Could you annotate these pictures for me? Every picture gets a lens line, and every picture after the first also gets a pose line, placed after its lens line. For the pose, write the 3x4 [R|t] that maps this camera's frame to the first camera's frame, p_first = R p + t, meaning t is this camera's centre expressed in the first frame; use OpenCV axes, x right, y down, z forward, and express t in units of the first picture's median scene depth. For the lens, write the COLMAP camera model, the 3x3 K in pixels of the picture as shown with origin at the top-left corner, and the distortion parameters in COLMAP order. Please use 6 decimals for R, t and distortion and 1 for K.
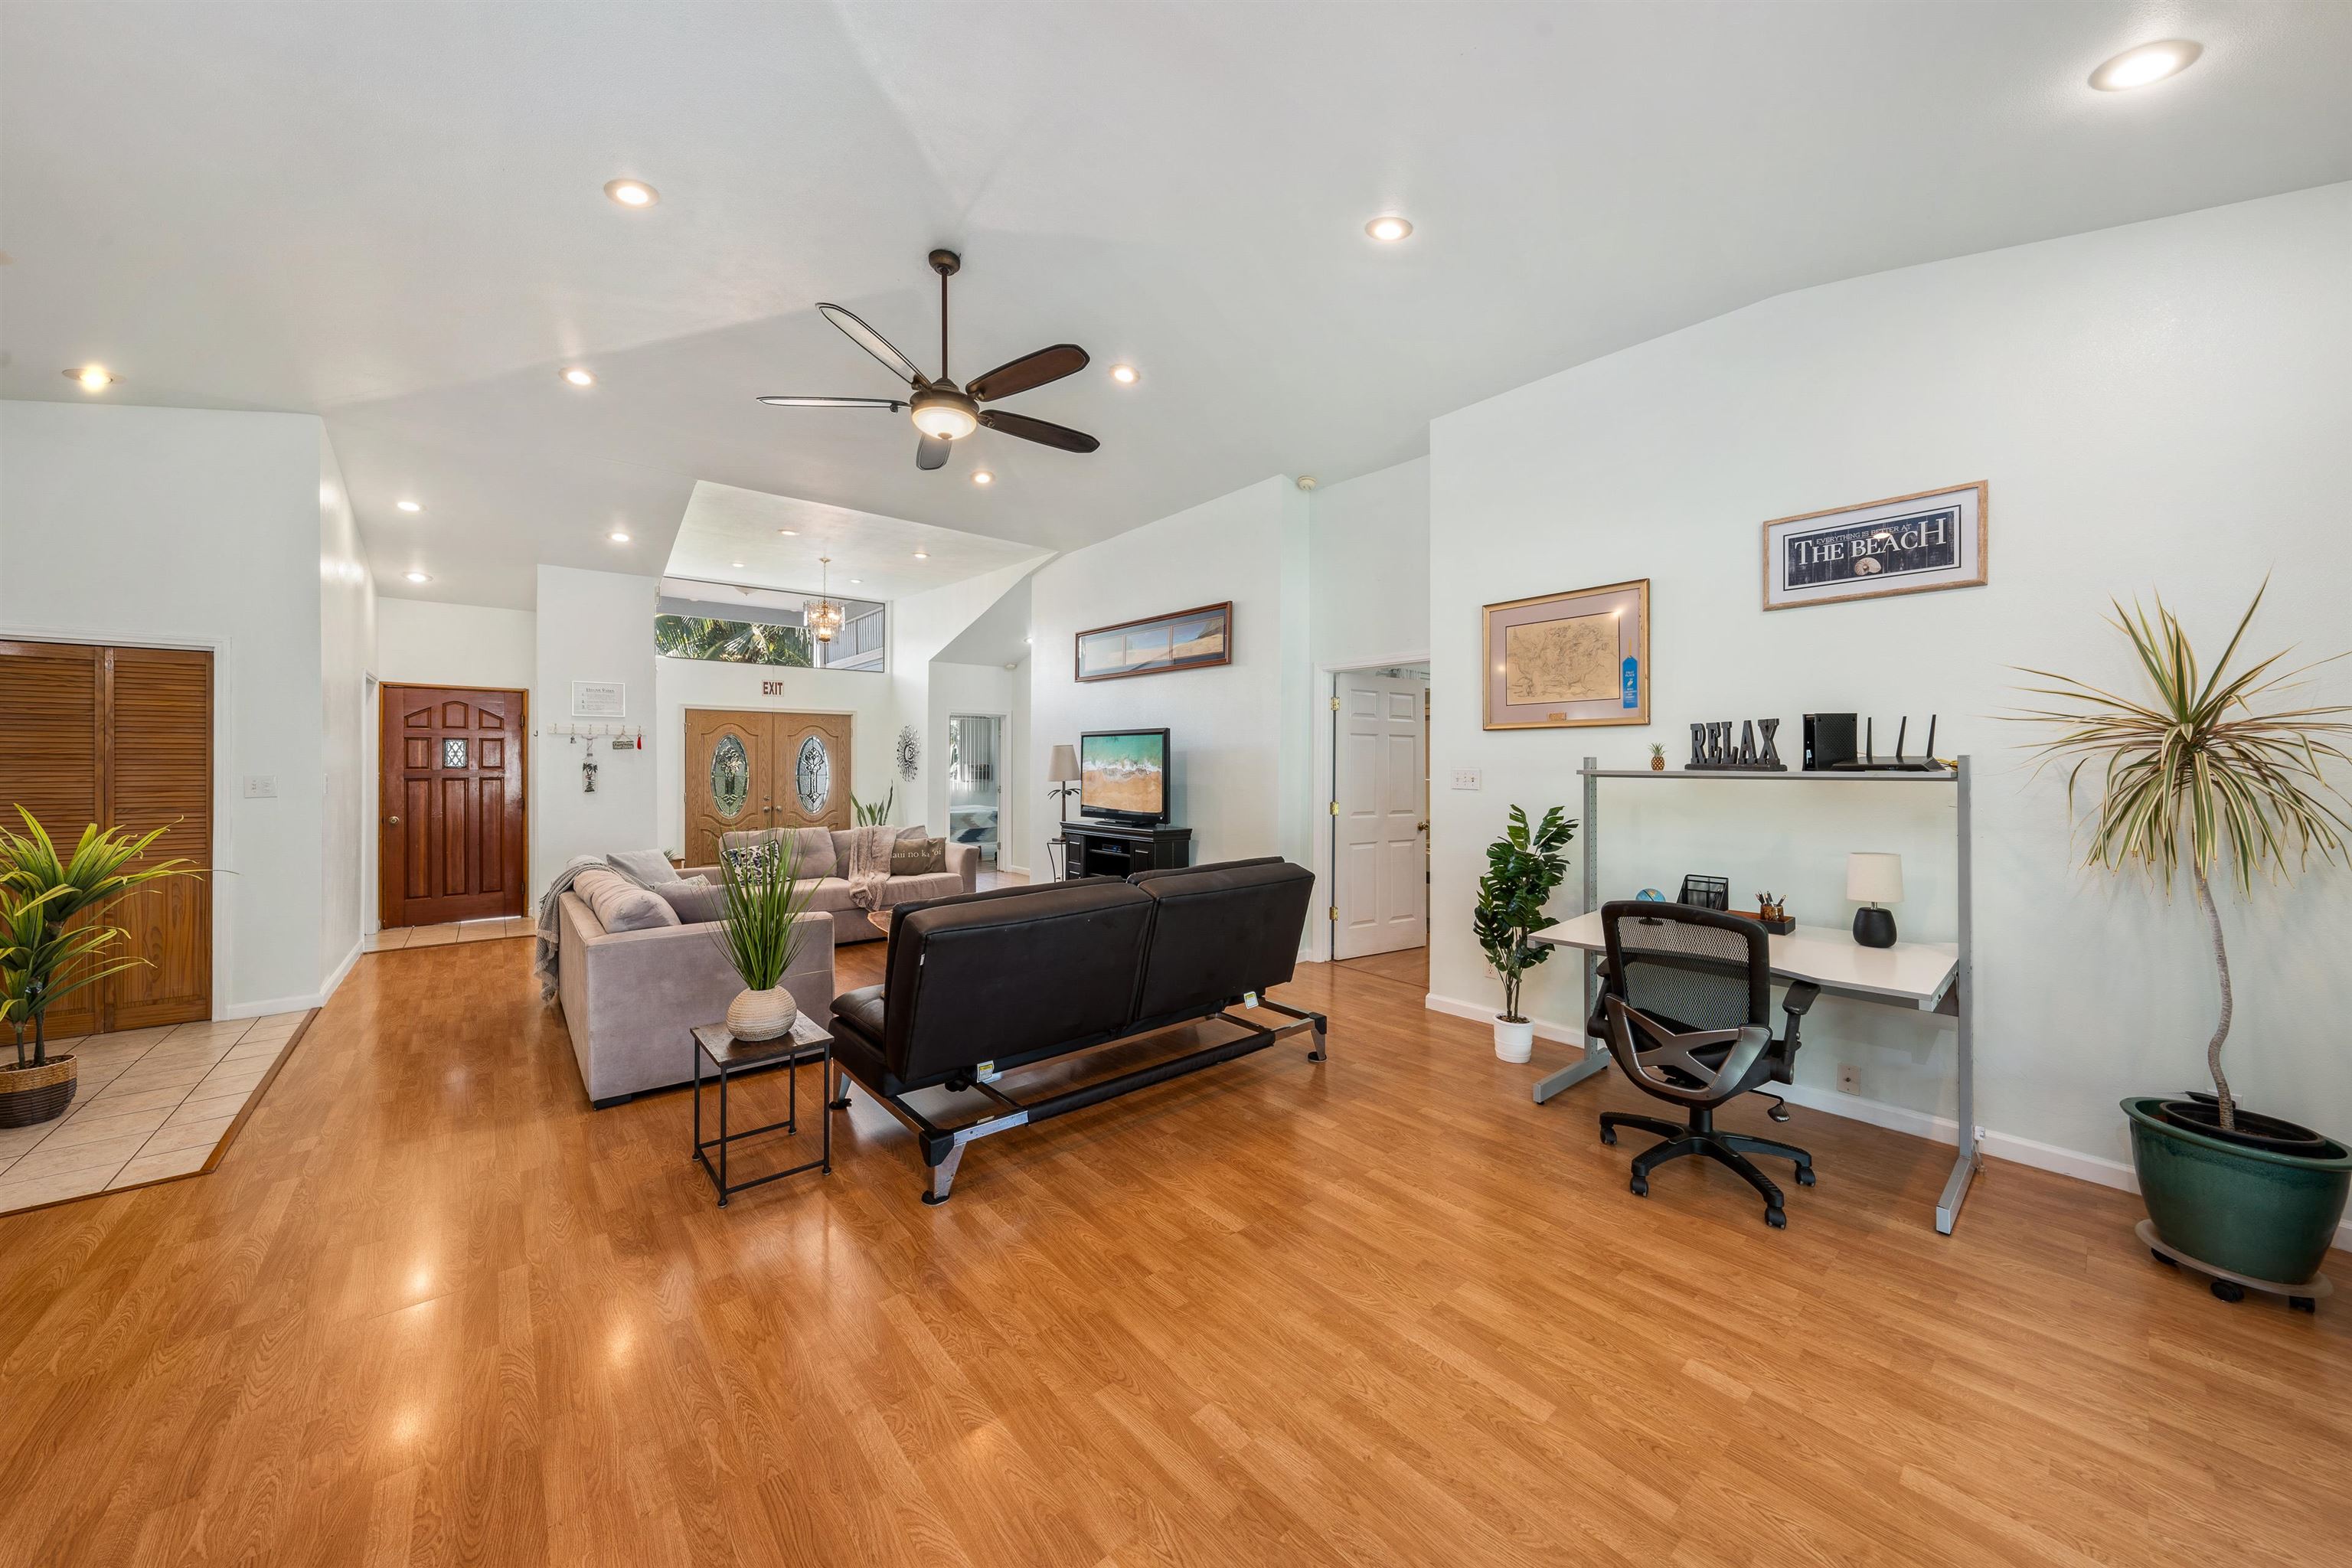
lens RADIAL K [[815.1, 0, 1174.2], [0, 815.1, 760.3], [0, 0, 1]] dist [-0.001081, -0.000205]
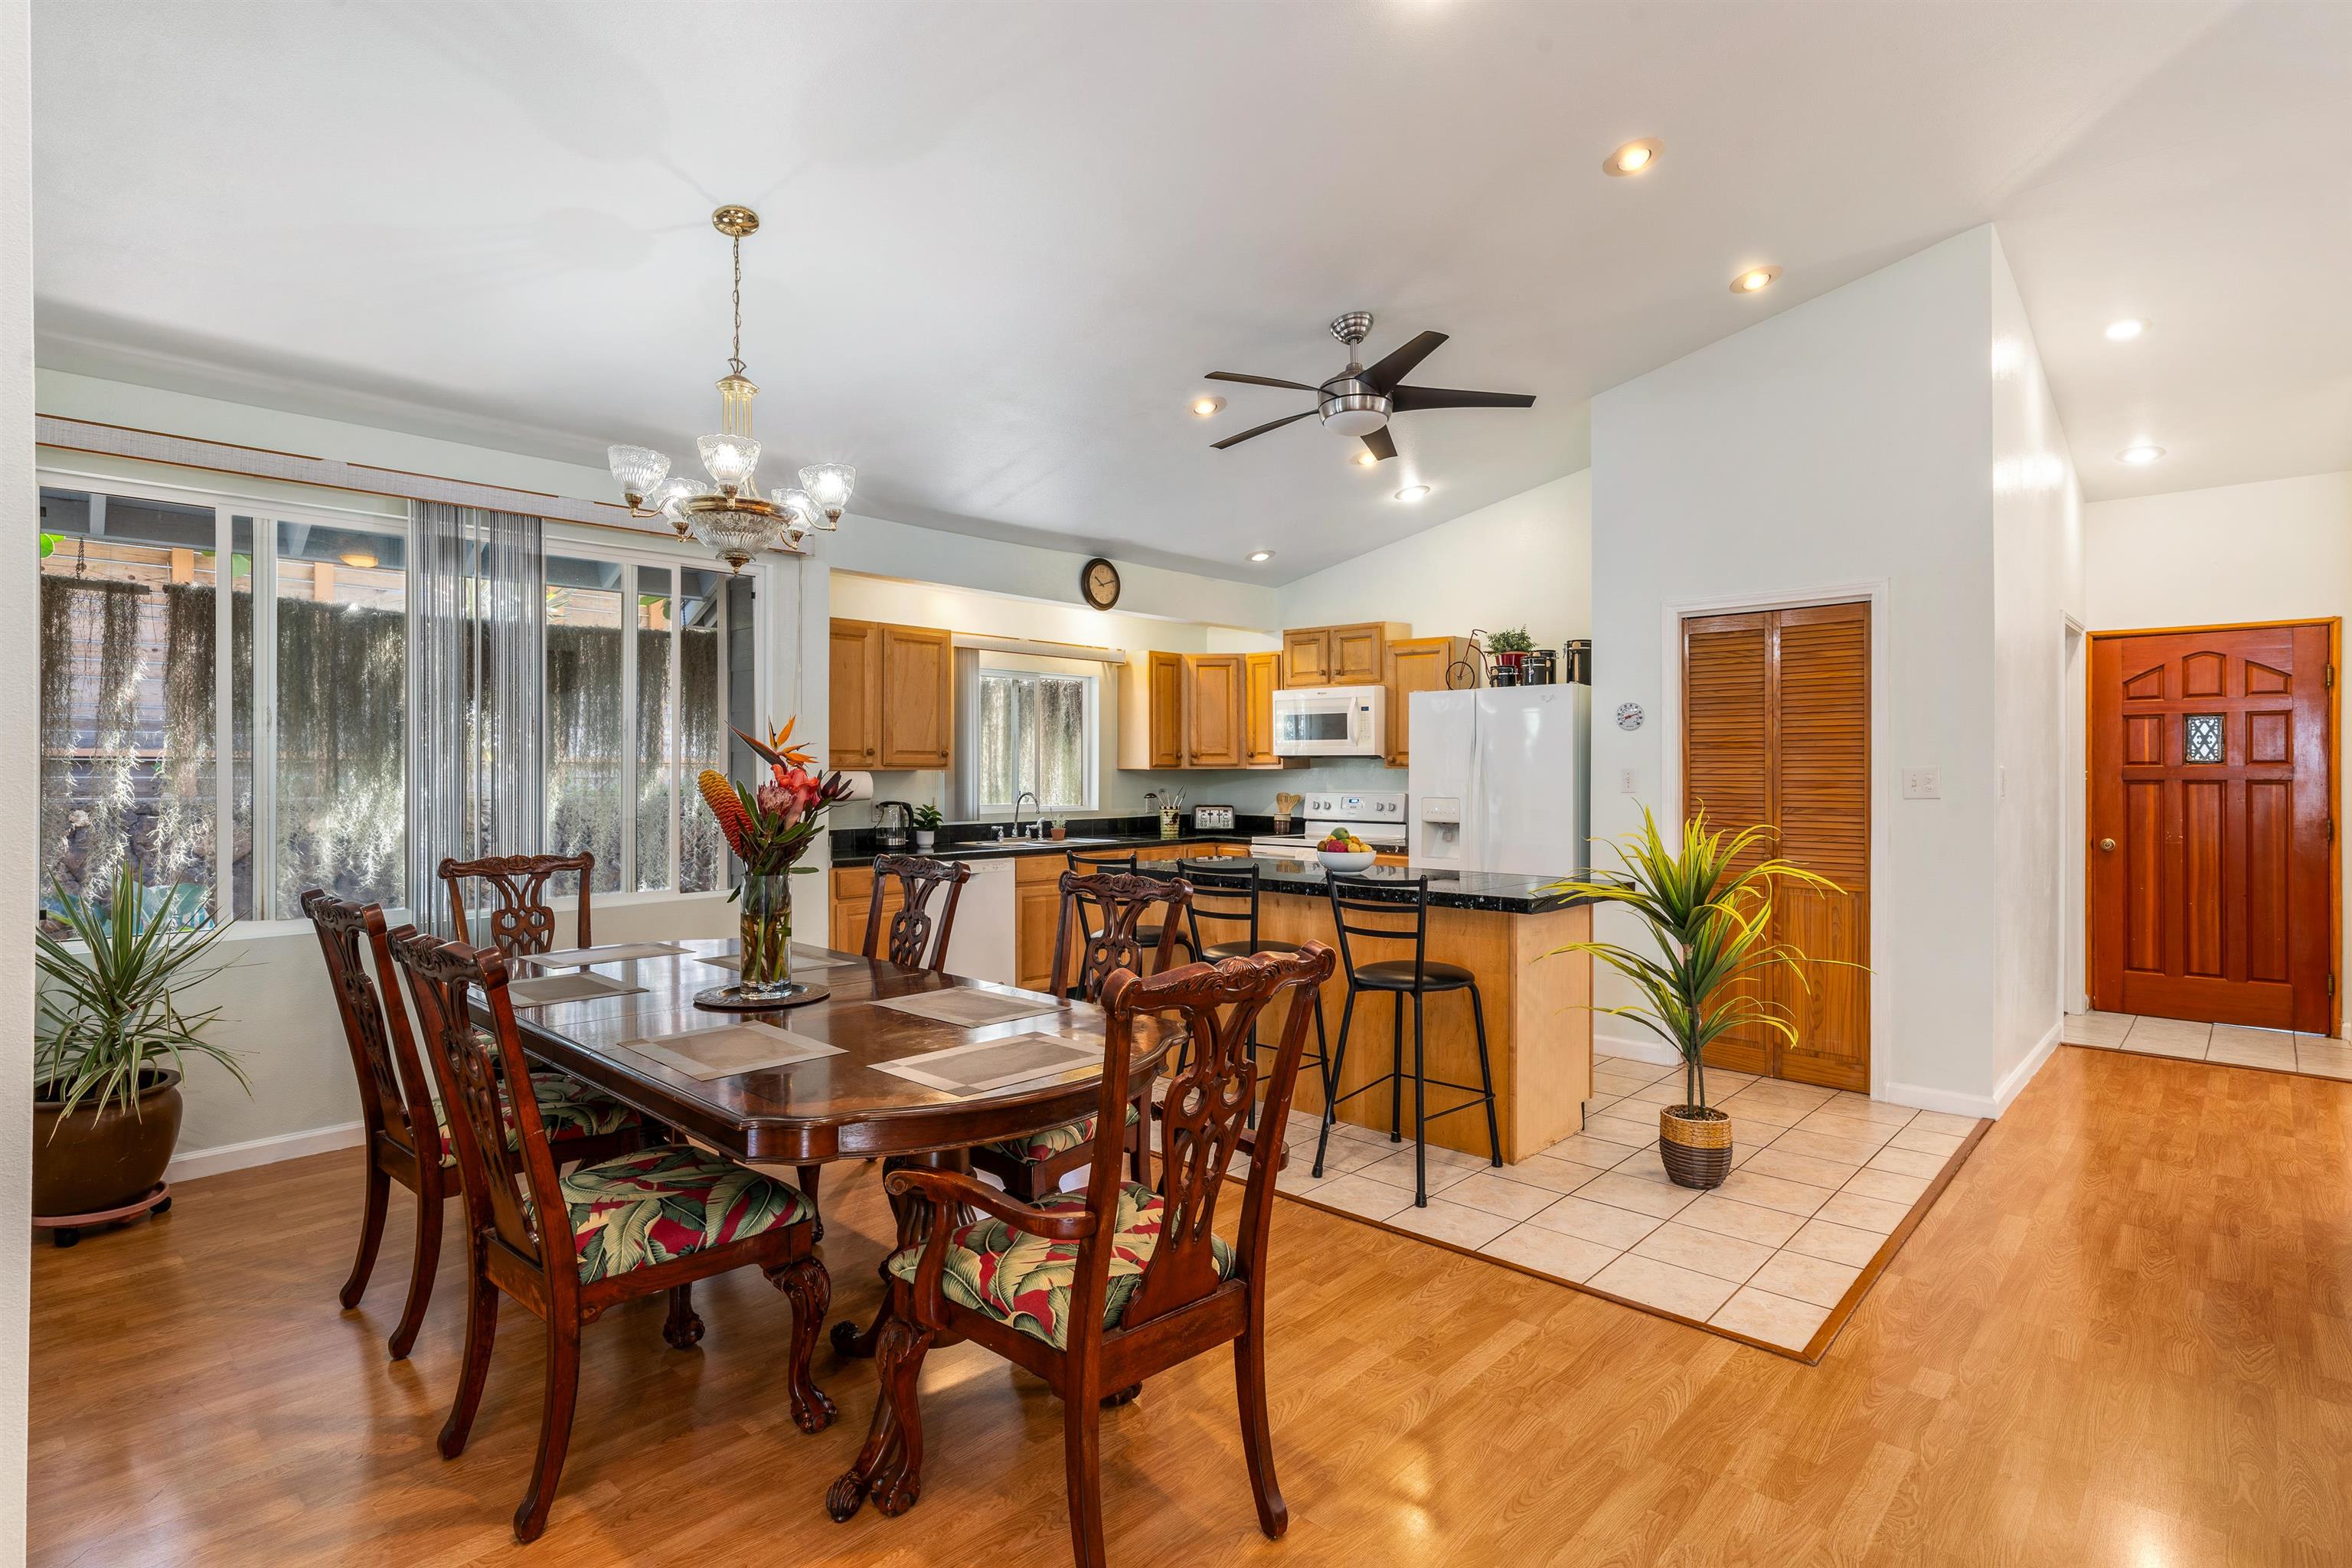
lens RADIAL K [[1161.9, 0, 1176.1], [0, 1161.9, 775.3], [0, 0, 1]] dist [0.003297, 0.000853]
pose [[0.119954, 0.002006, -0.992777, -0.178786], [0.004458, 0.999987, 0.002560, 0.017835], [0.992769, -0.004733, 0.119943, 0.213429]]
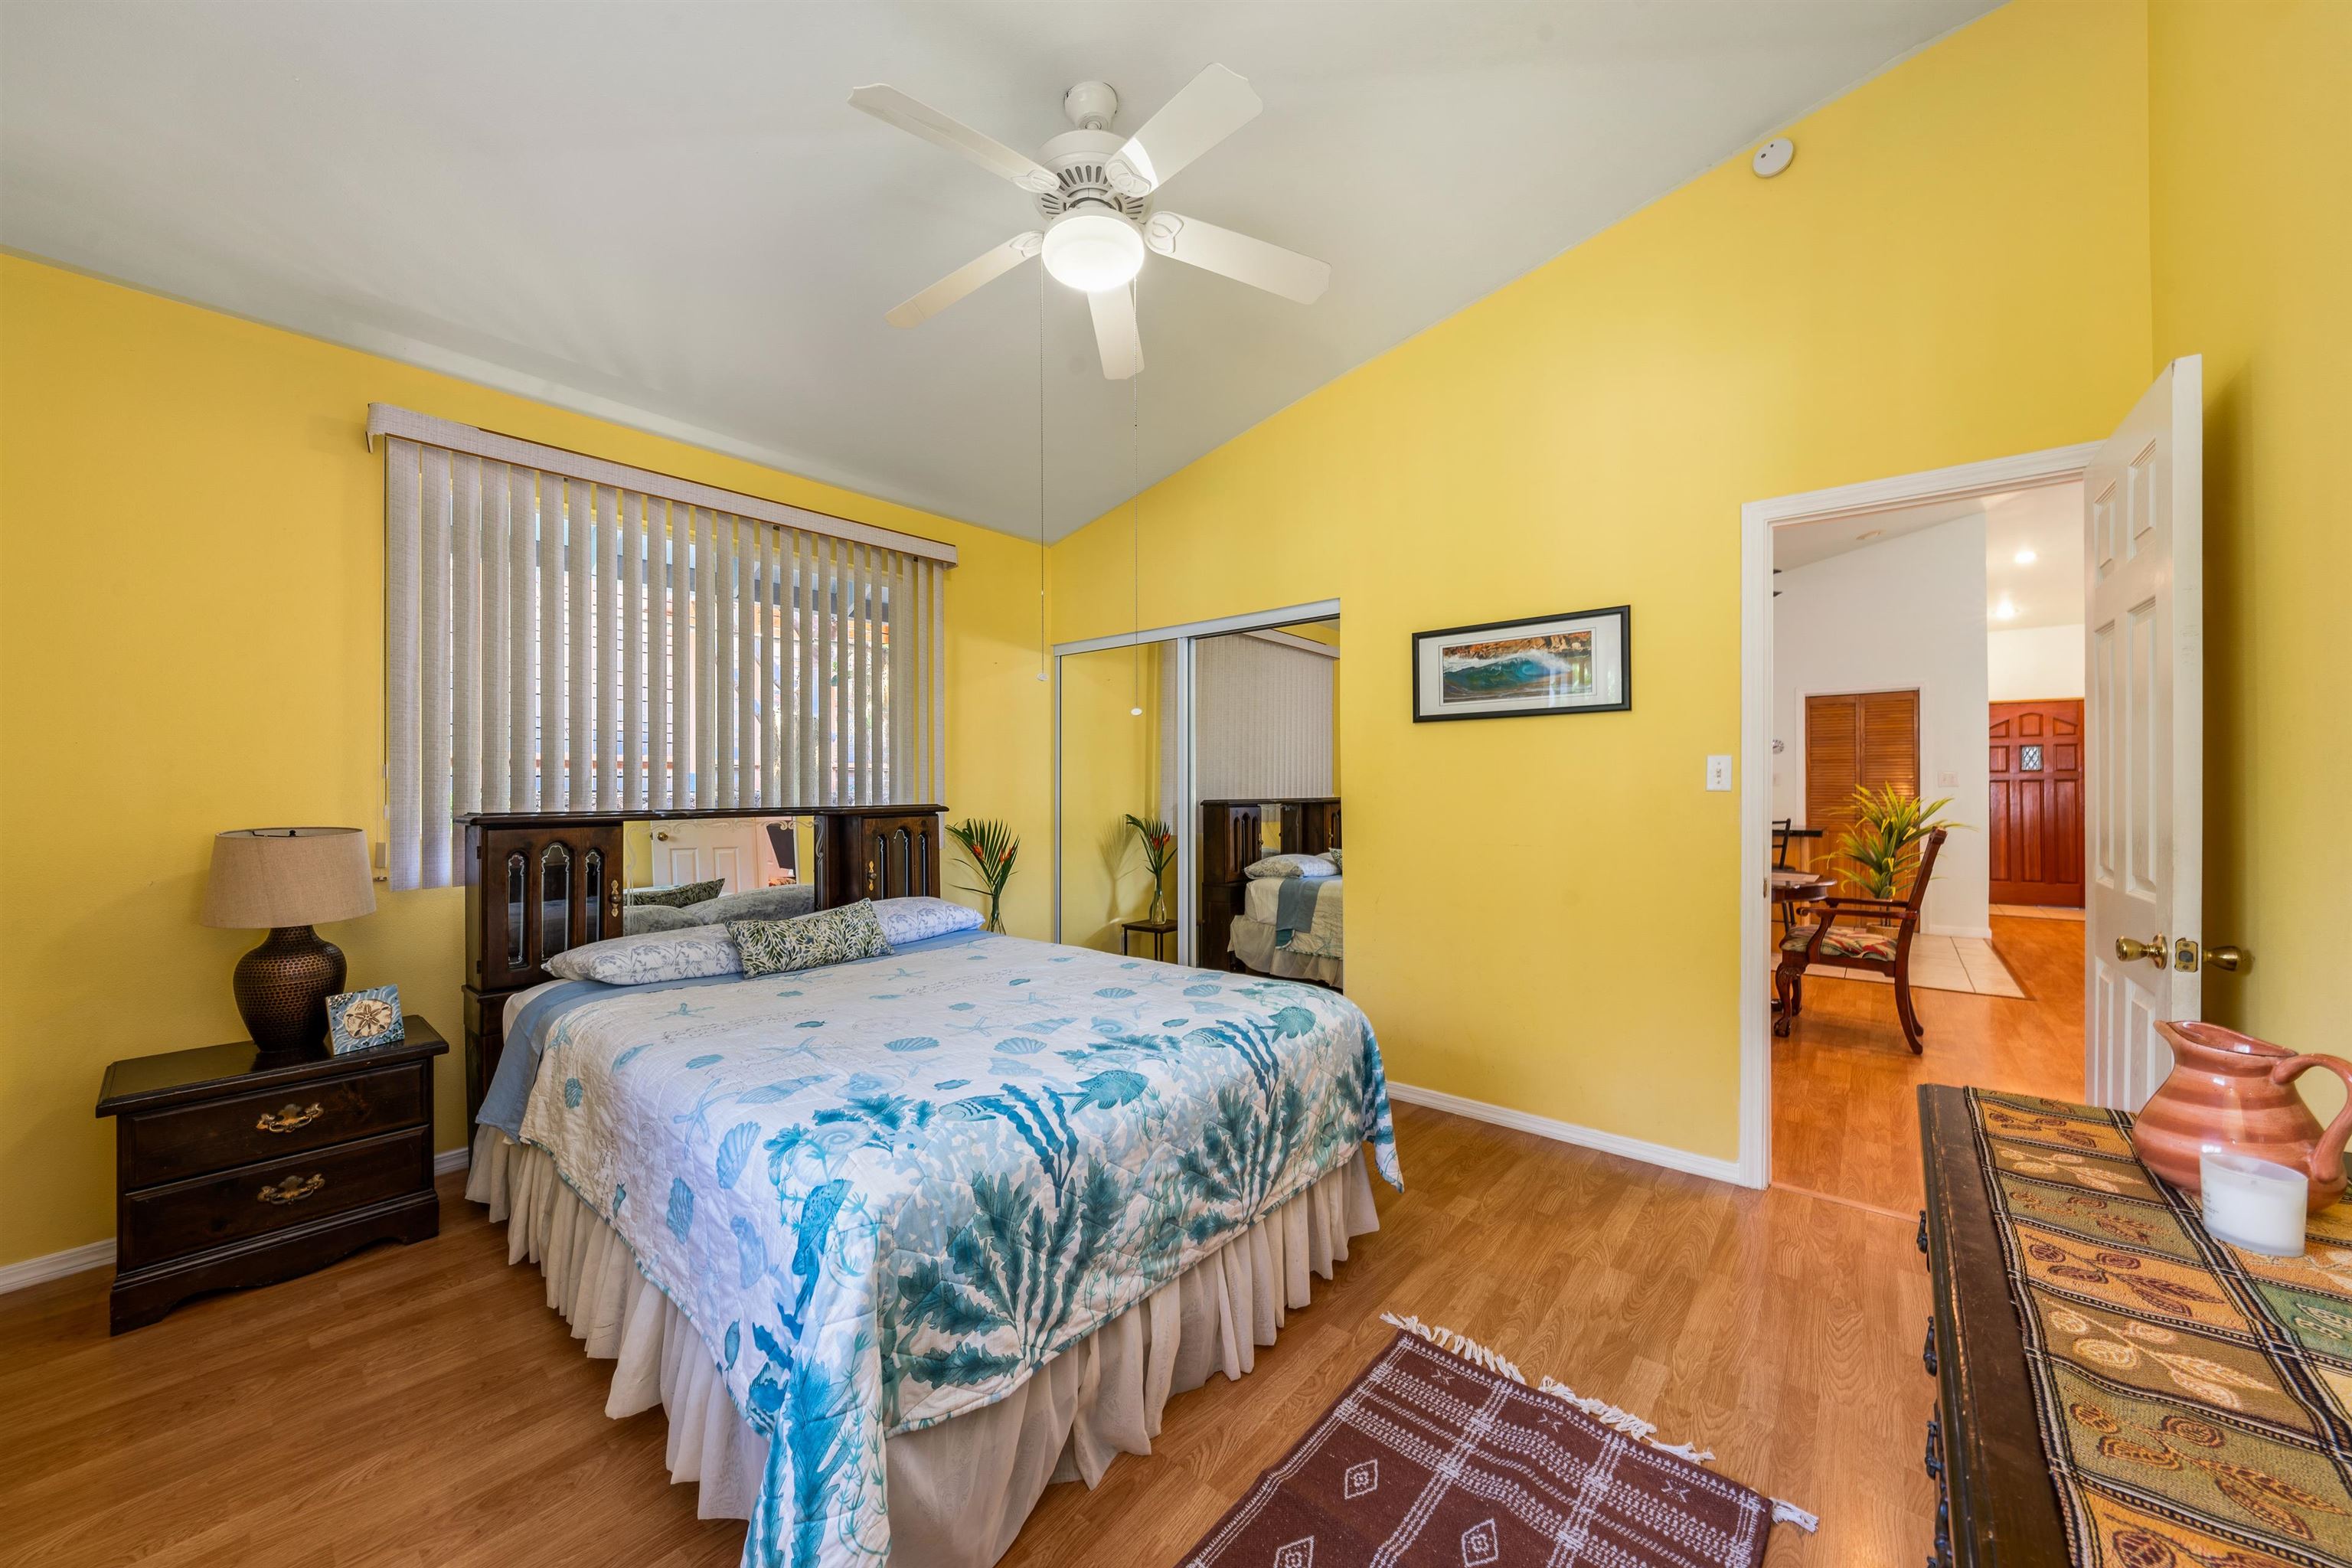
lens RADIAL K [[874.1, 0, 1168.1], [0, 874.1, 785.6], [0, 0, 1]] dist [-0.001206, -0.000226]
pose [[0.189256, -0.000926, -0.981927, 0.136686], [0.006198, 0.999981, 0.000252, 0.031326], [0.981908, -0.006134, 0.189259, -0.602530]]
